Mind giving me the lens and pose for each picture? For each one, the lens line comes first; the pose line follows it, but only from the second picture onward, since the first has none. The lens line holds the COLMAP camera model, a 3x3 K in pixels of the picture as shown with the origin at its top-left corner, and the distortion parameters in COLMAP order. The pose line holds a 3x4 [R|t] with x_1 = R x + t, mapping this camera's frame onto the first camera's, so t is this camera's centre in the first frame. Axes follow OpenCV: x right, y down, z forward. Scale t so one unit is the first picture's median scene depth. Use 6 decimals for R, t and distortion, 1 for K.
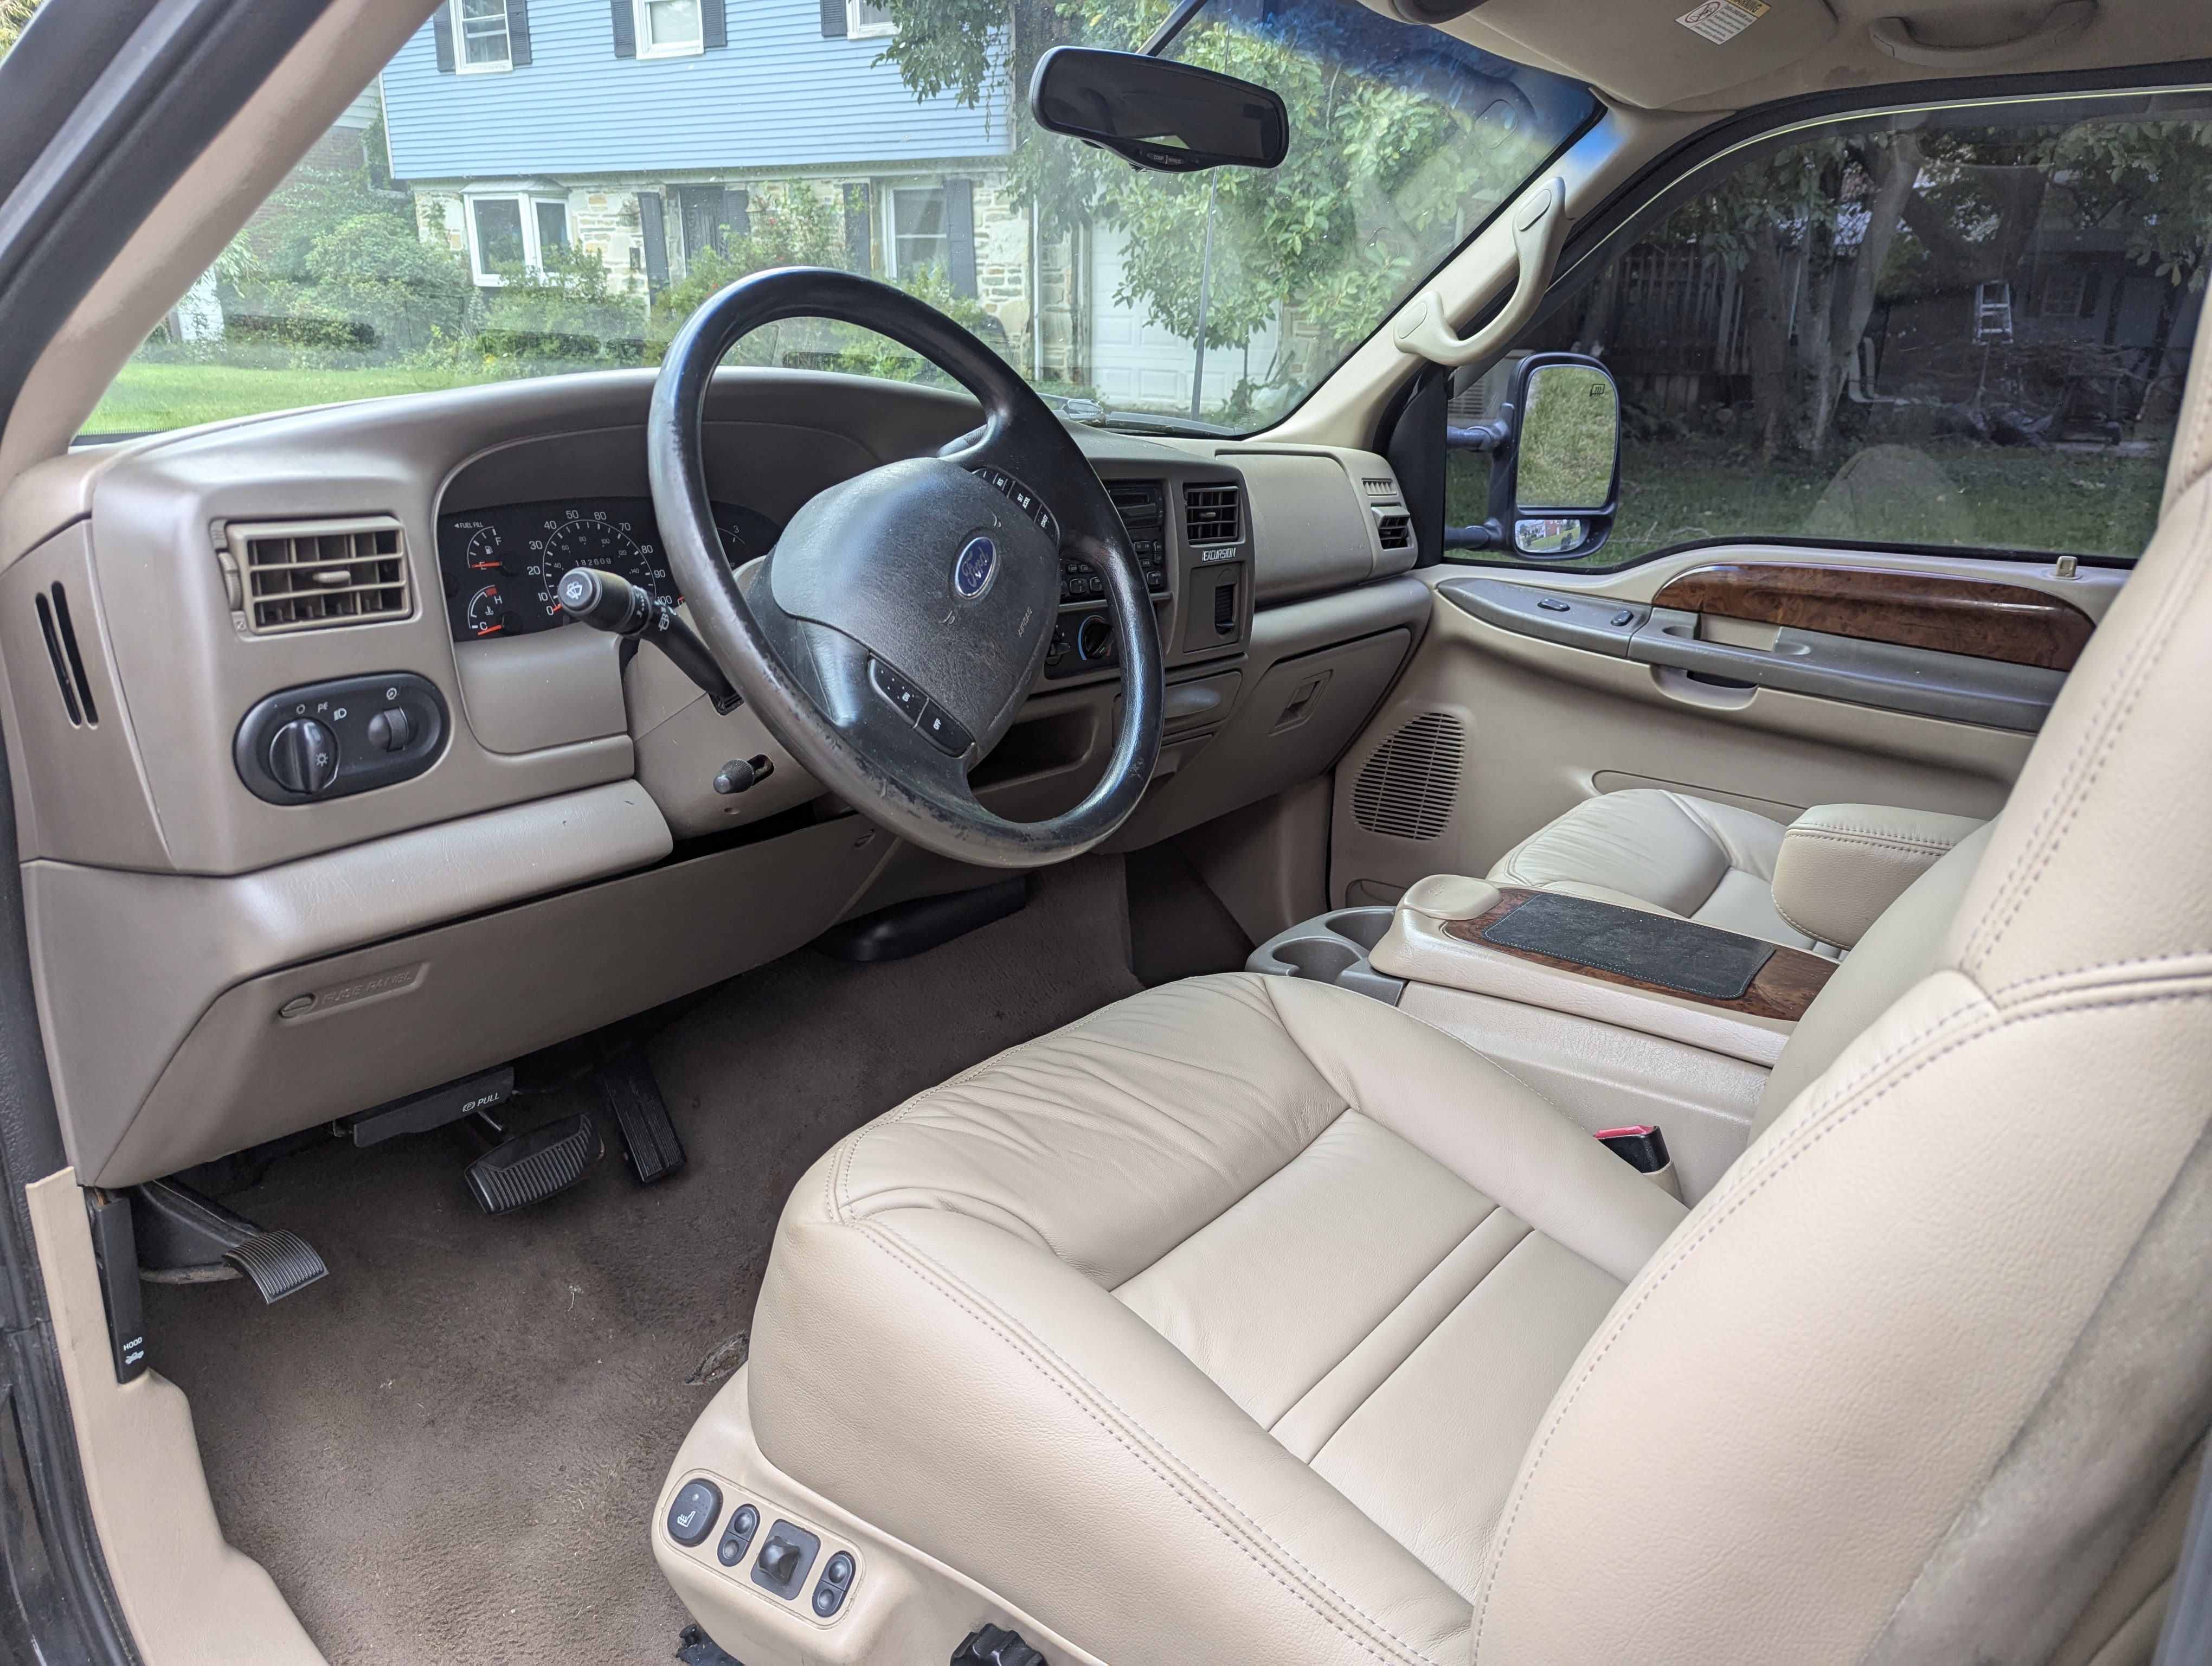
lens RADIAL K [[1545.6, 0, 1152.7], [0, 1545.6, 834.4], [0, 0, 1]] dist [0.059138, -0.055861]
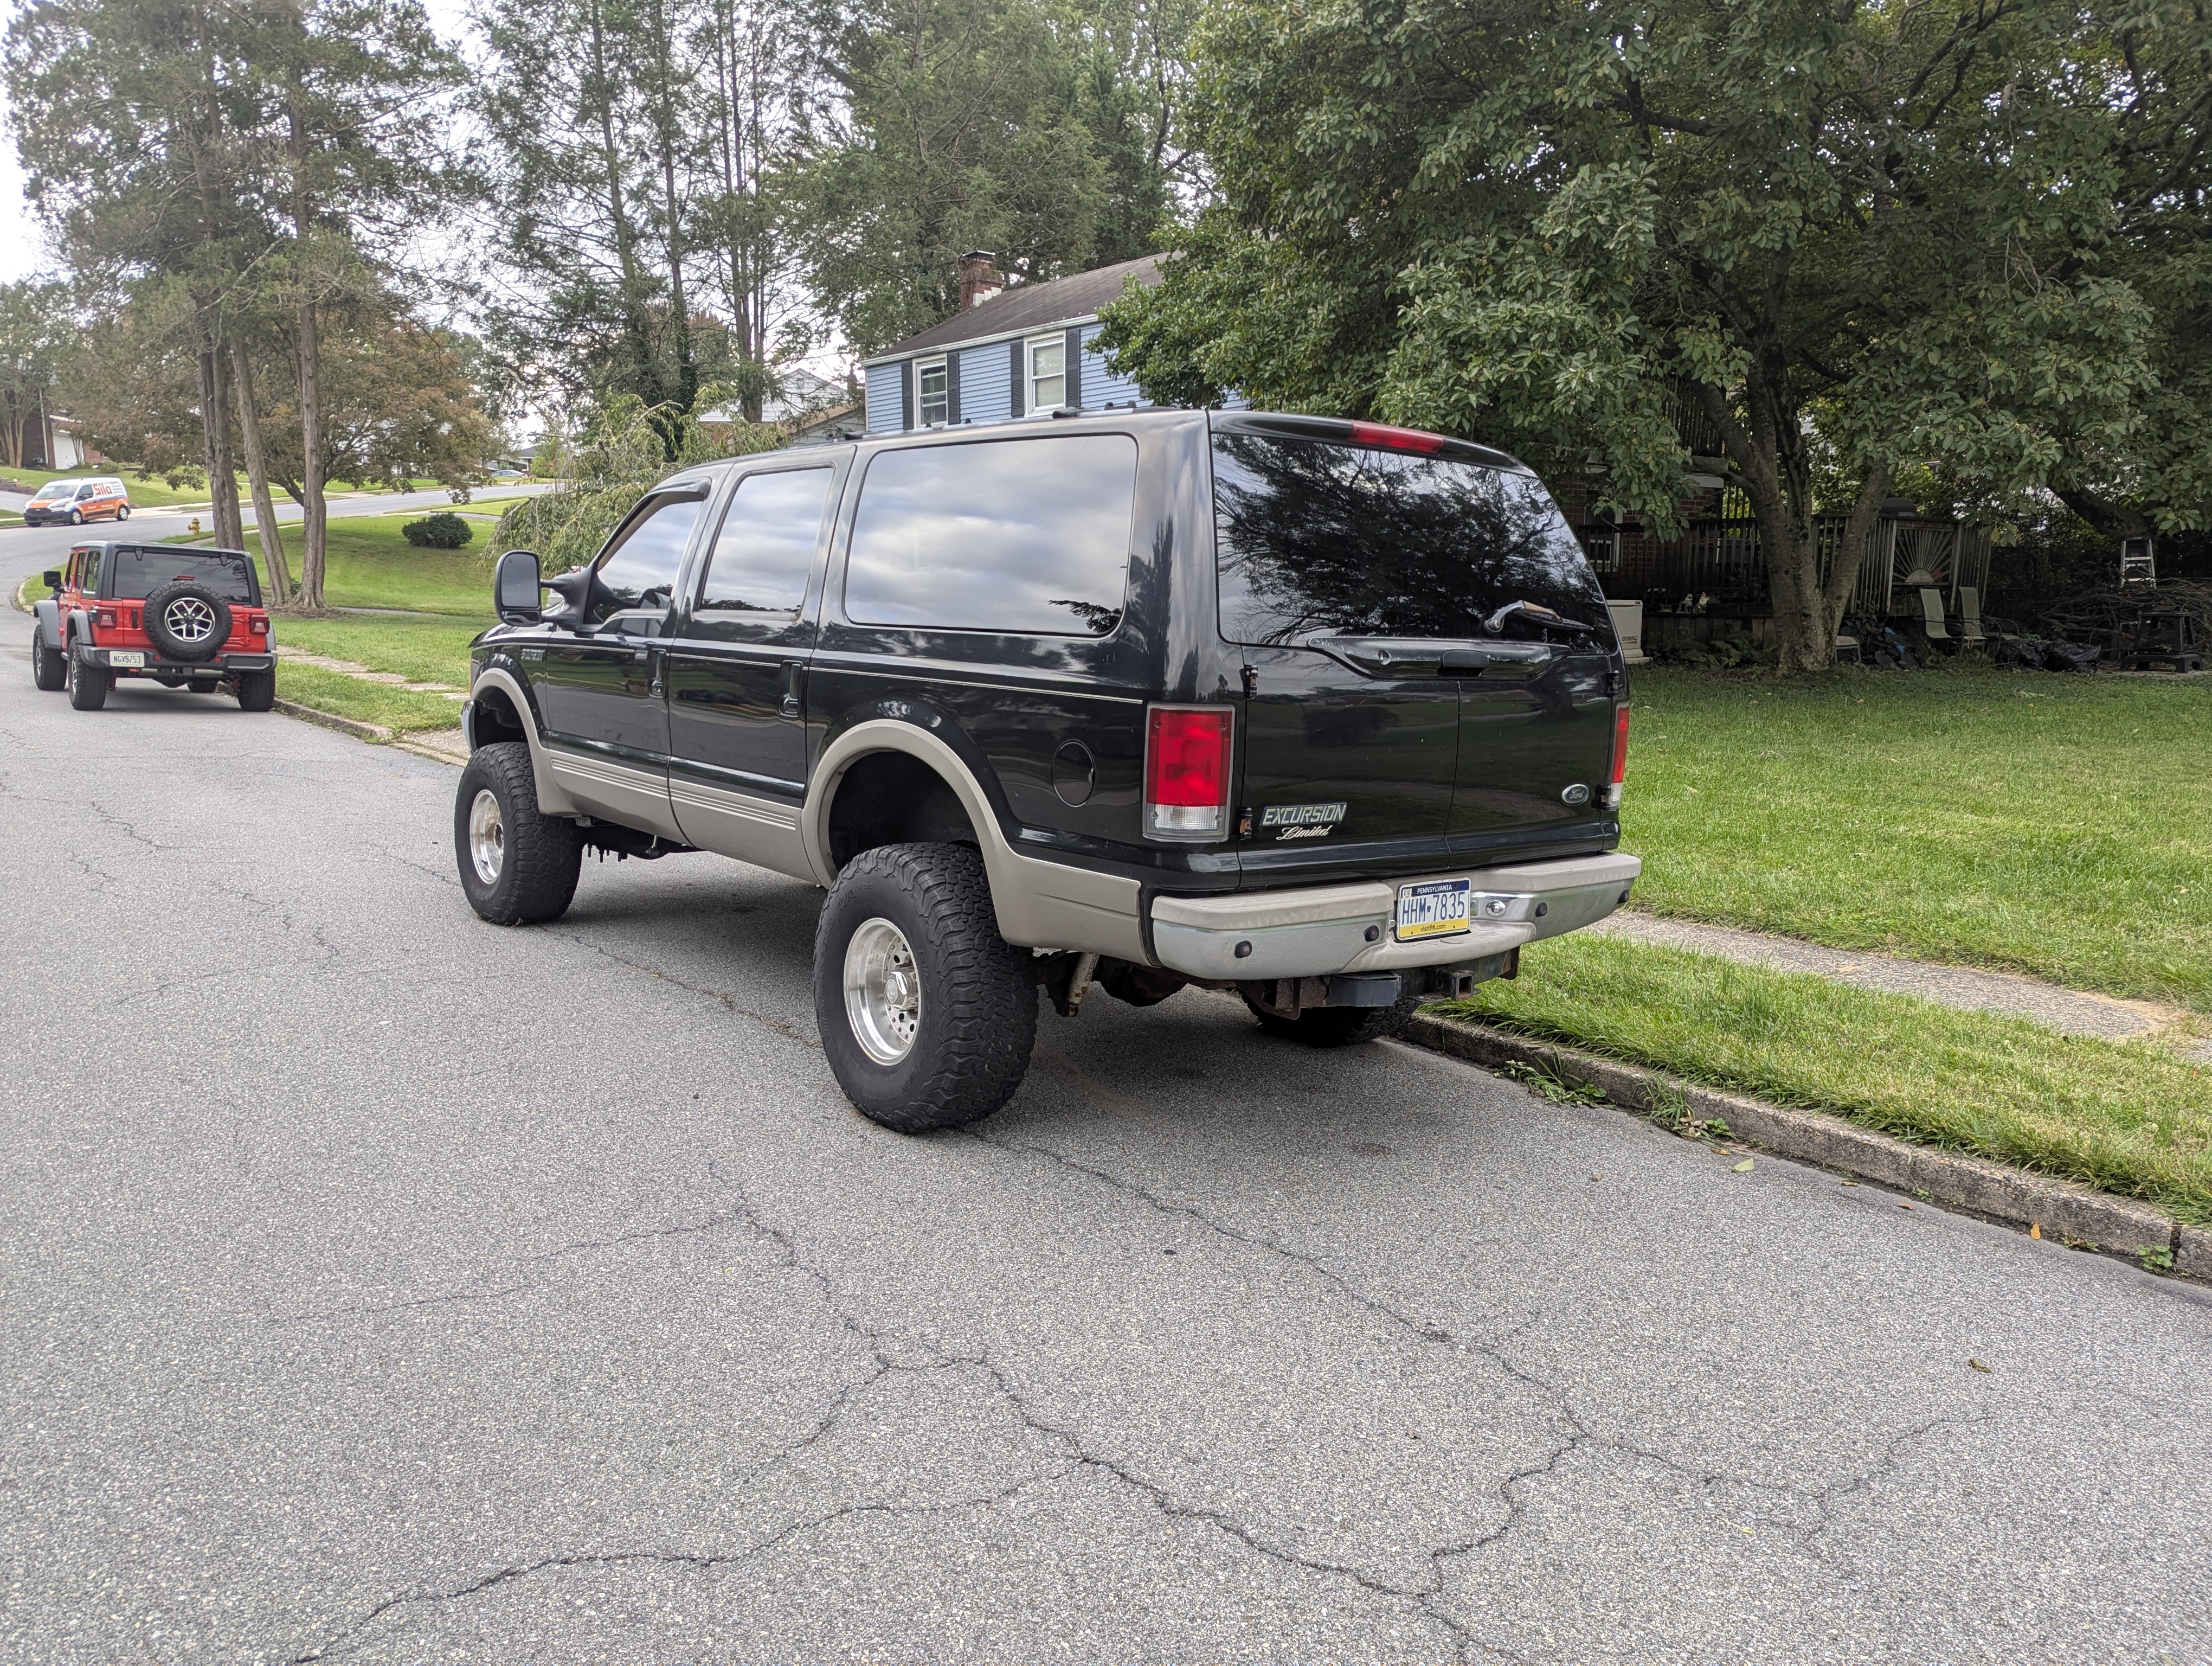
lens RADIAL K [[1533.7, 0, 1110.0], [0, 1533.7, 831.6], [0, 0, 1]] dist [0.065320, -0.054719]
pose [[0.952938, 0.030896, -0.301587, 3.124717], [-0.080986, 0.984585, -0.155029, 1.505290], [0.292148, 0.172157, 0.940750, -3.996218]]
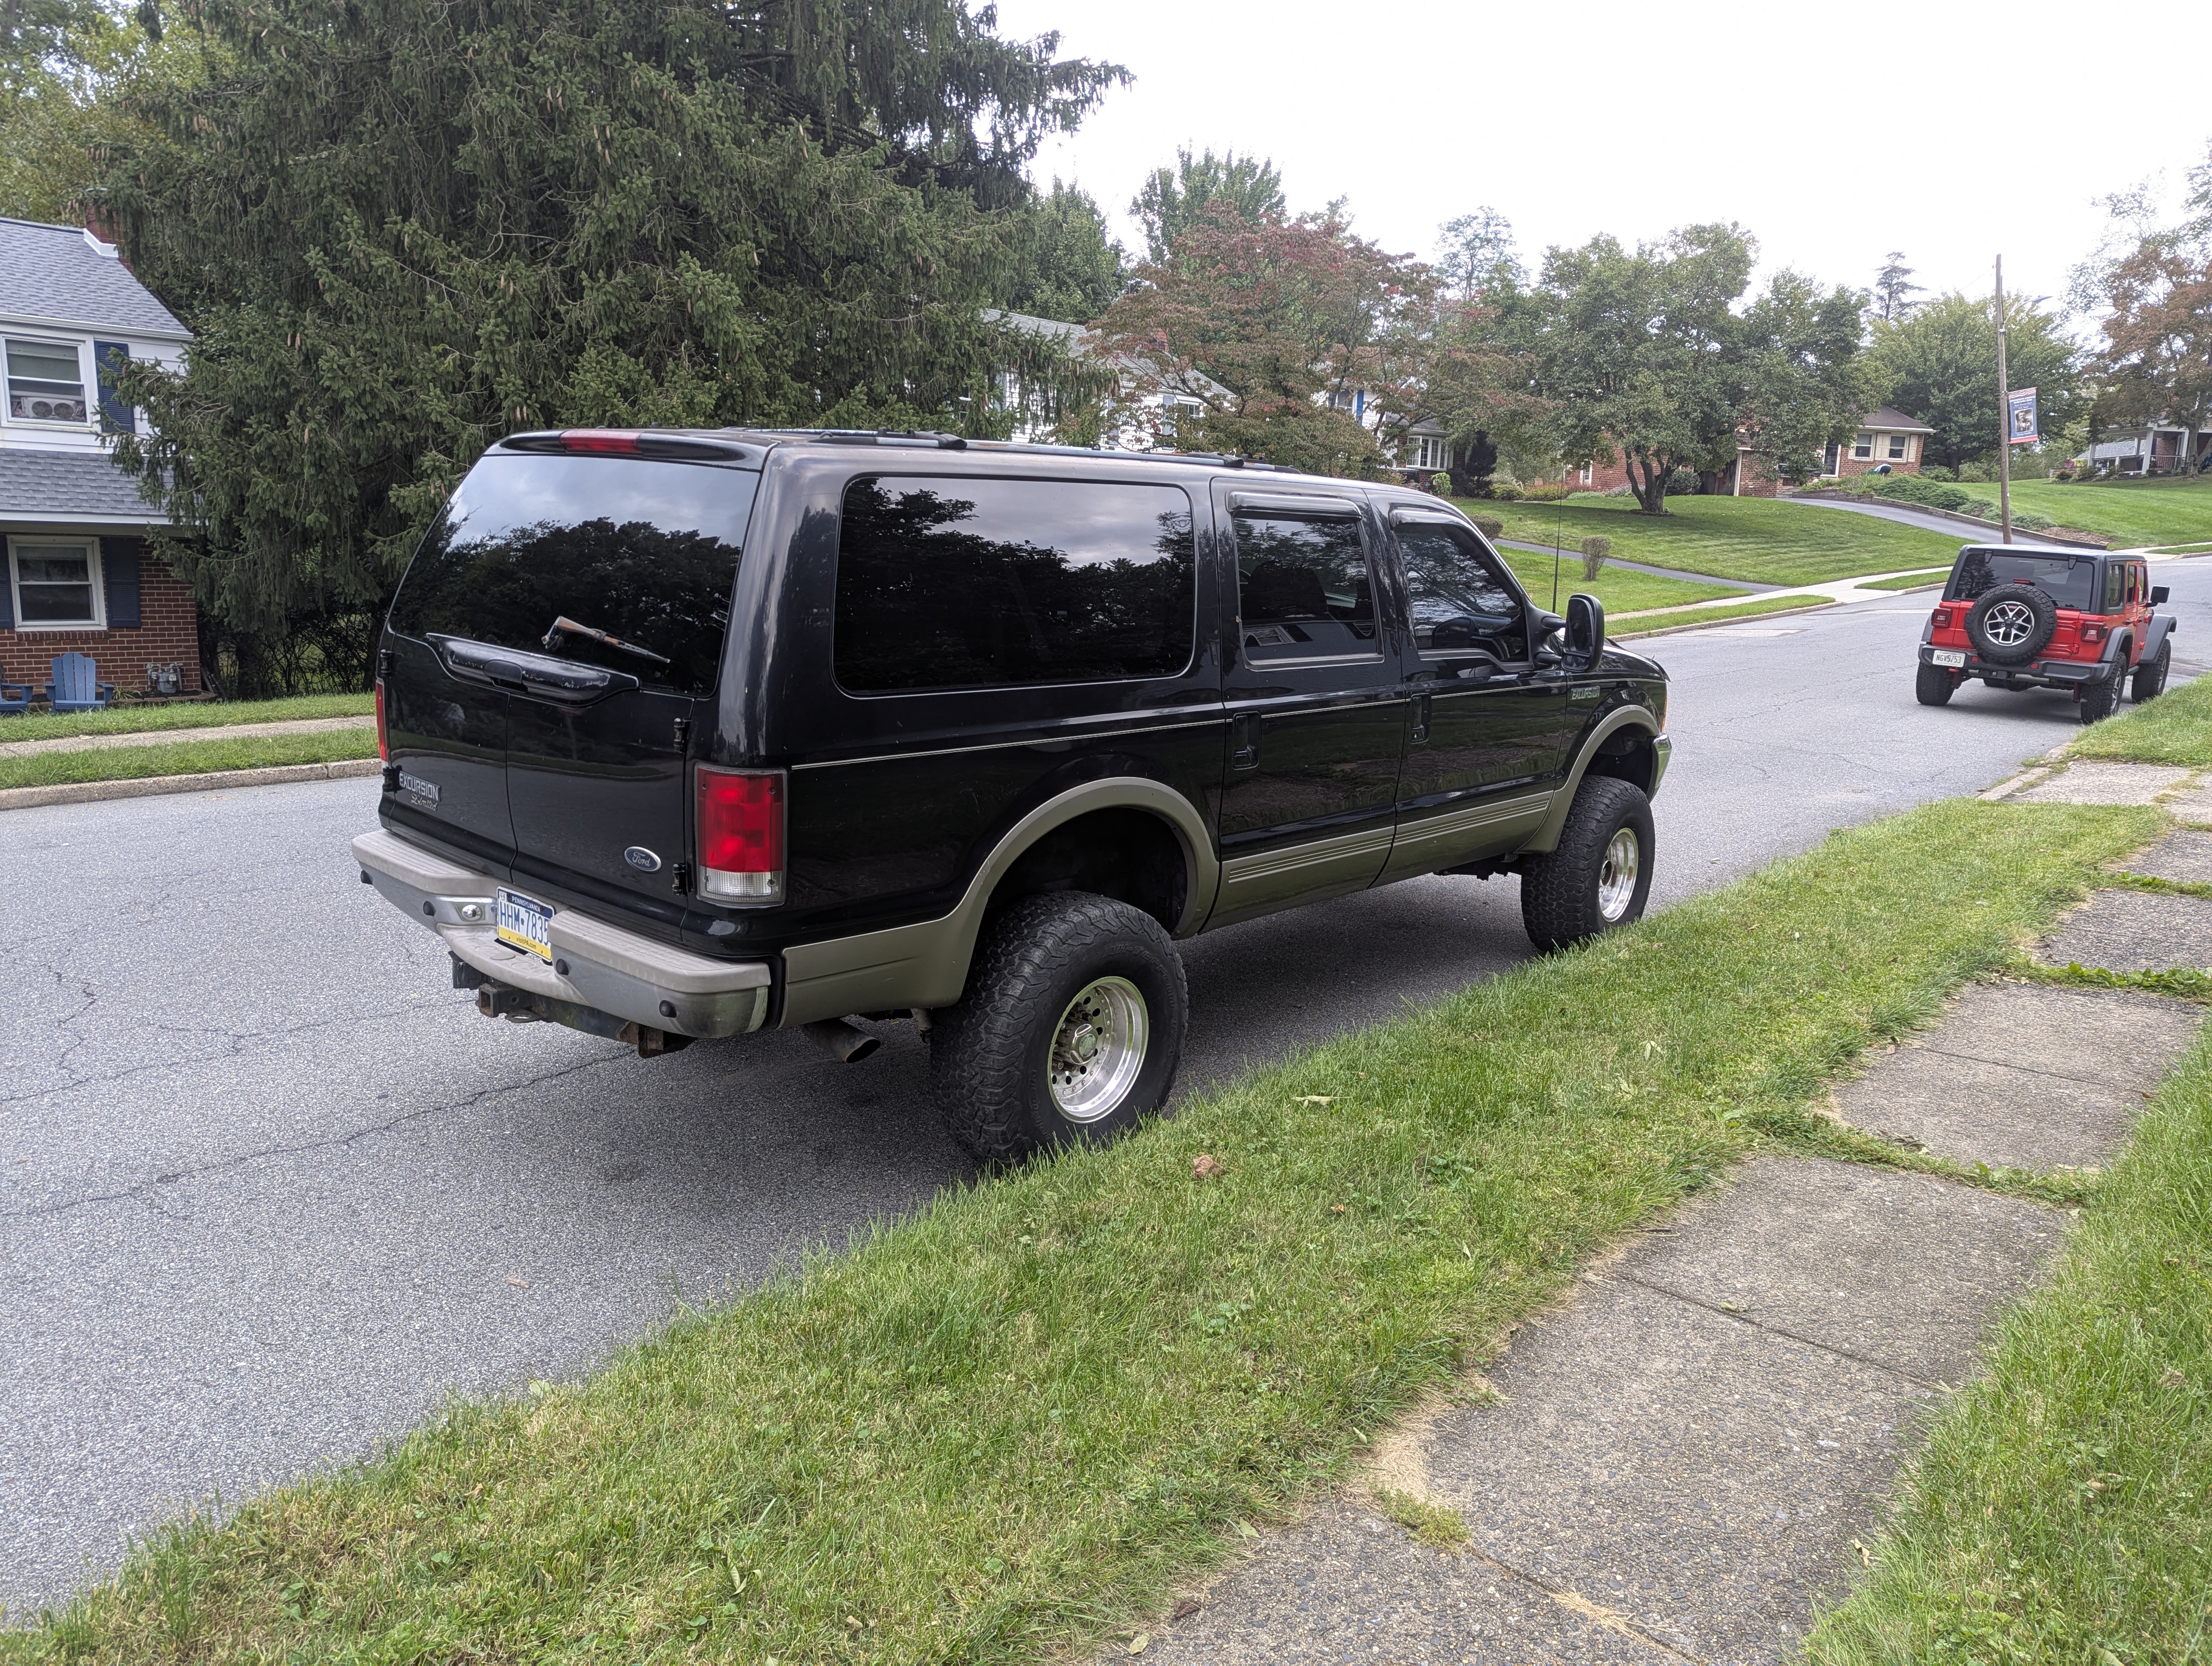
lens RADIAL K [[1533.7, 0, 1110.0], [0, 1533.7, 831.6], [0, 0, 1]] dist [0.065320, -0.054719]
pose [[-0.140971, 0.153645, -0.978018, 6.129531], [-0.337303, 0.921325, 0.193358, -0.341880], [0.930781, 0.357147, -0.078055, 1.306624]]
